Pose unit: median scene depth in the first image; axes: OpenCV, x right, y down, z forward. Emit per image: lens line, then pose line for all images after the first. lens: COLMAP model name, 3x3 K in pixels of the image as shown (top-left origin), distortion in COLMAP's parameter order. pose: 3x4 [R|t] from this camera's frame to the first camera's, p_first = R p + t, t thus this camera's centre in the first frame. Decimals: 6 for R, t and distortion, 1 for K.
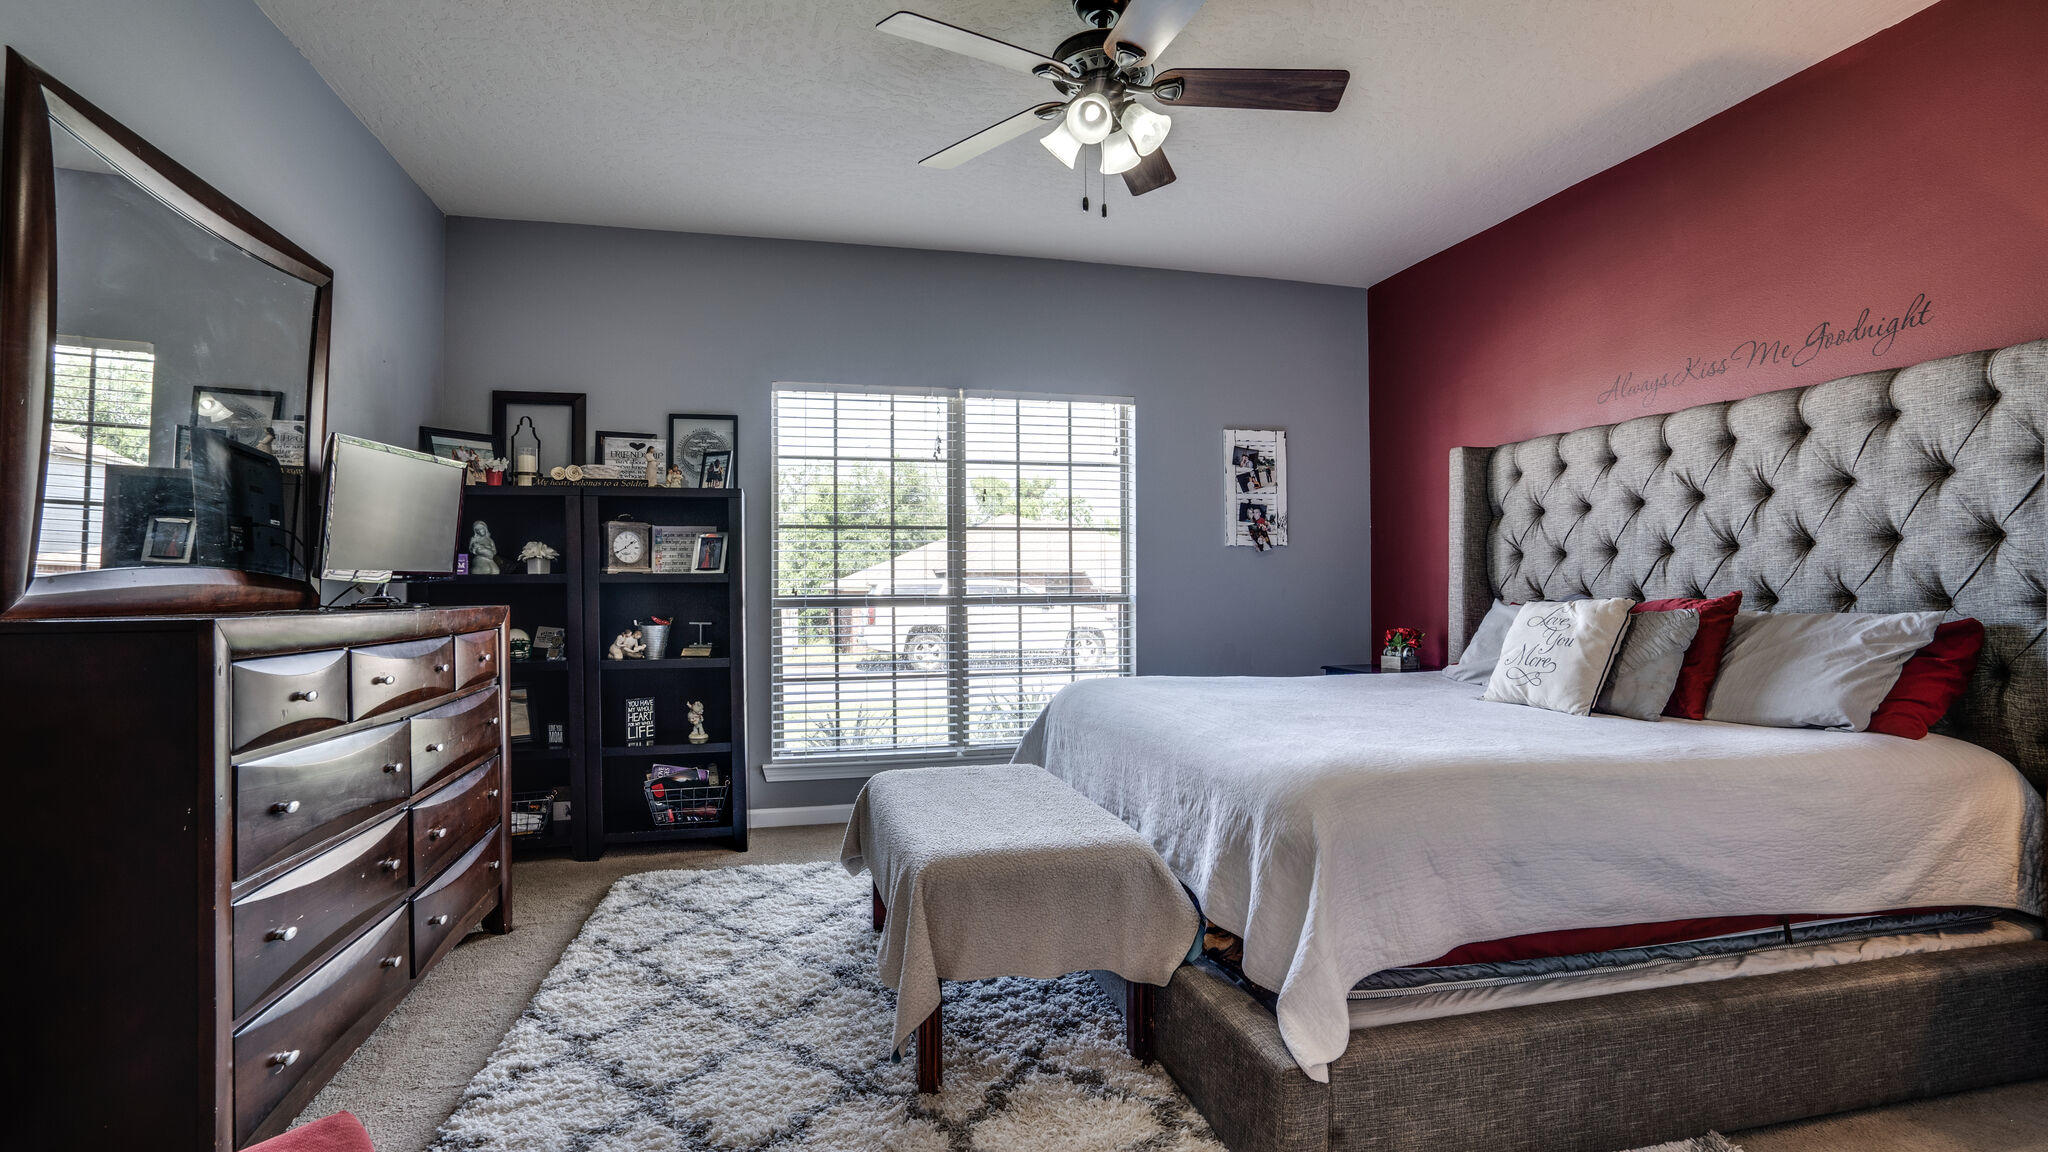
lens RADIAL K [[975.7, 0, 1024.0], [0, 975.7, 576.0], [0, 0, 1]] dist [-0.046924, 0.026371]
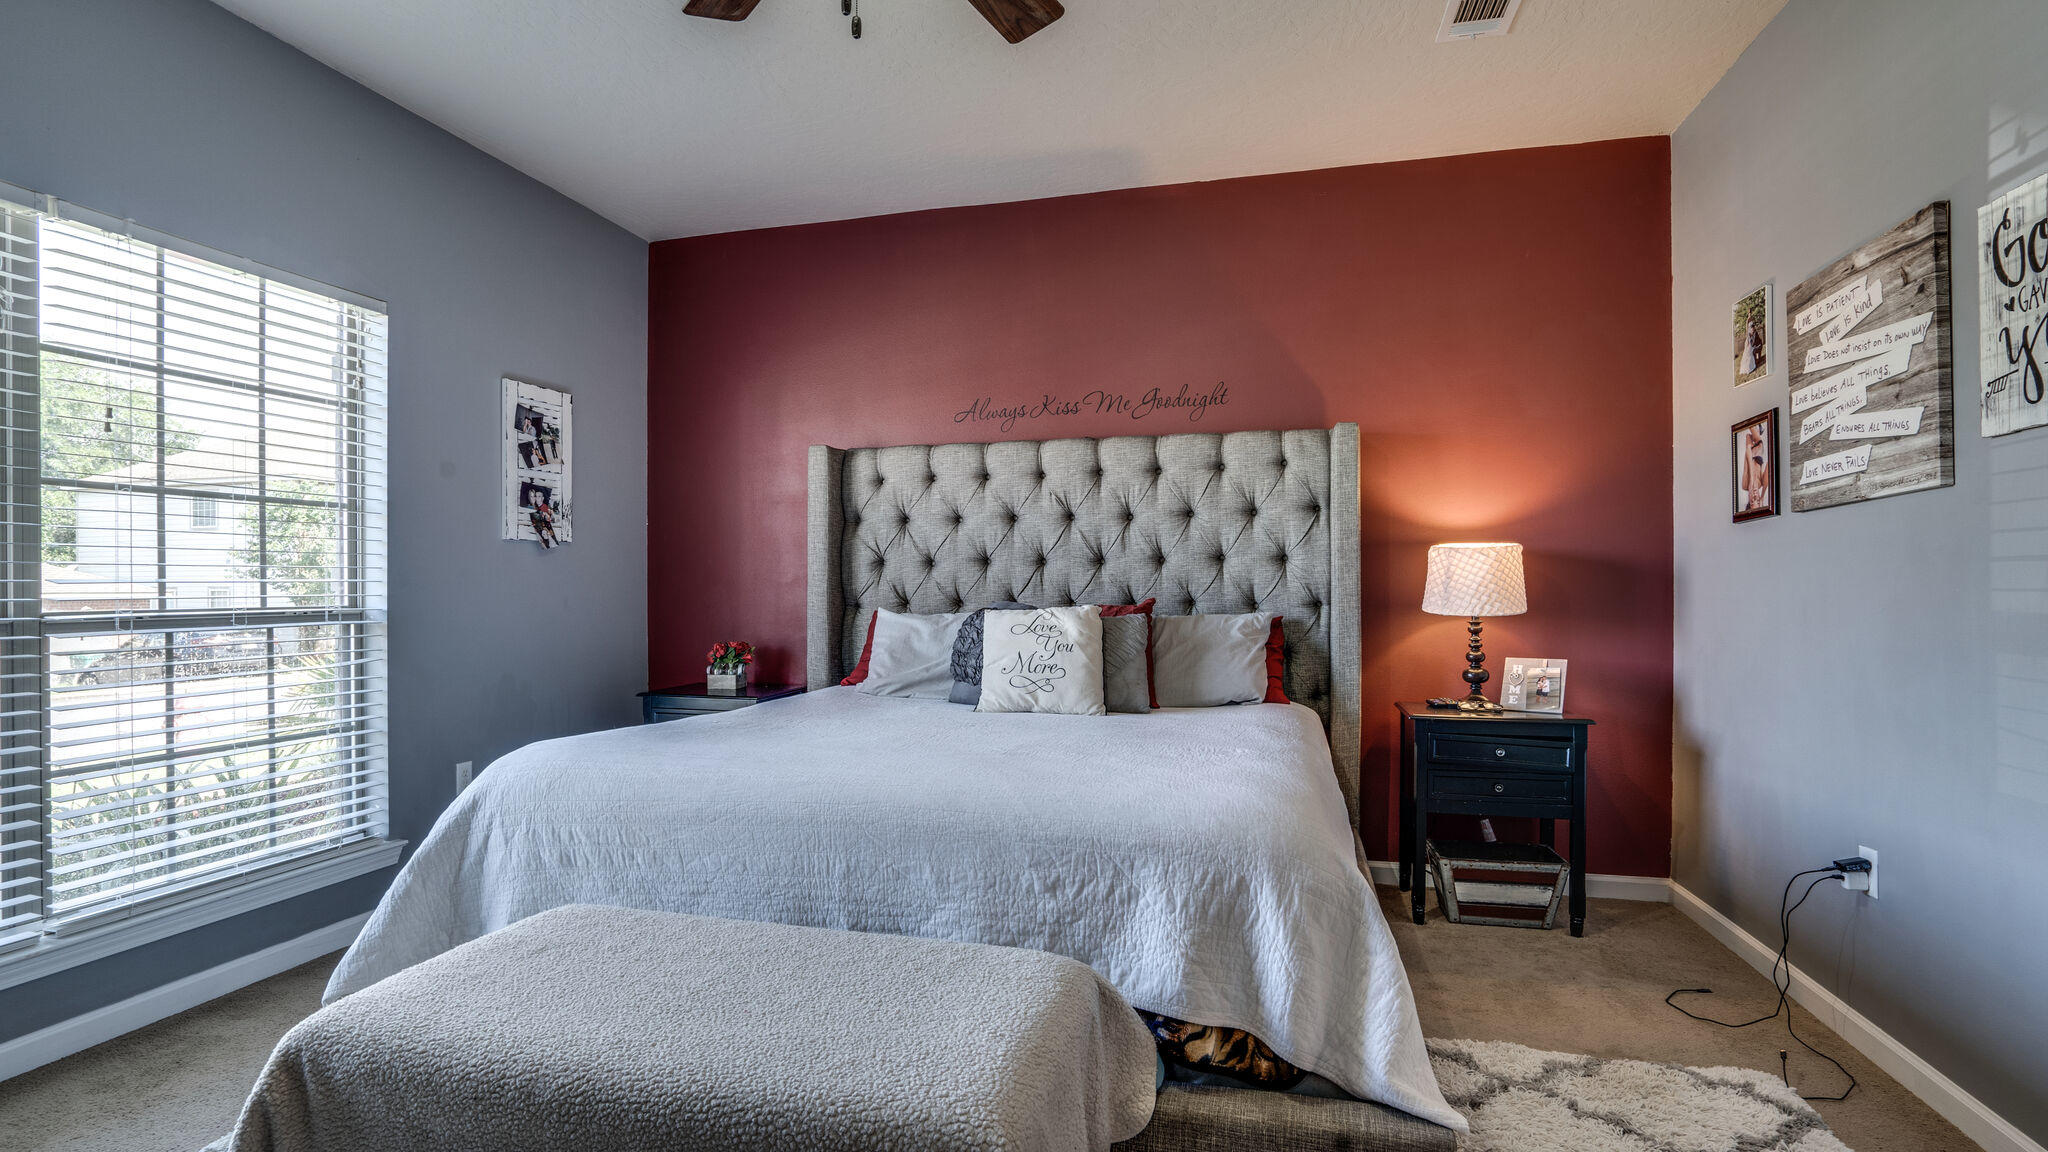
lens RADIAL K [[975.7, 0, 1024.0], [0, 975.7, 576.0], [0, 0, 1]] dist [-0.046924, 0.026371]
pose [[0.480756, 0.013813, 0.876746, -0.282608], [-0.007385, 0.999904, -0.011704, 0.002391], [-0.876823, -0.000848, 0.480812, 0.383345]]
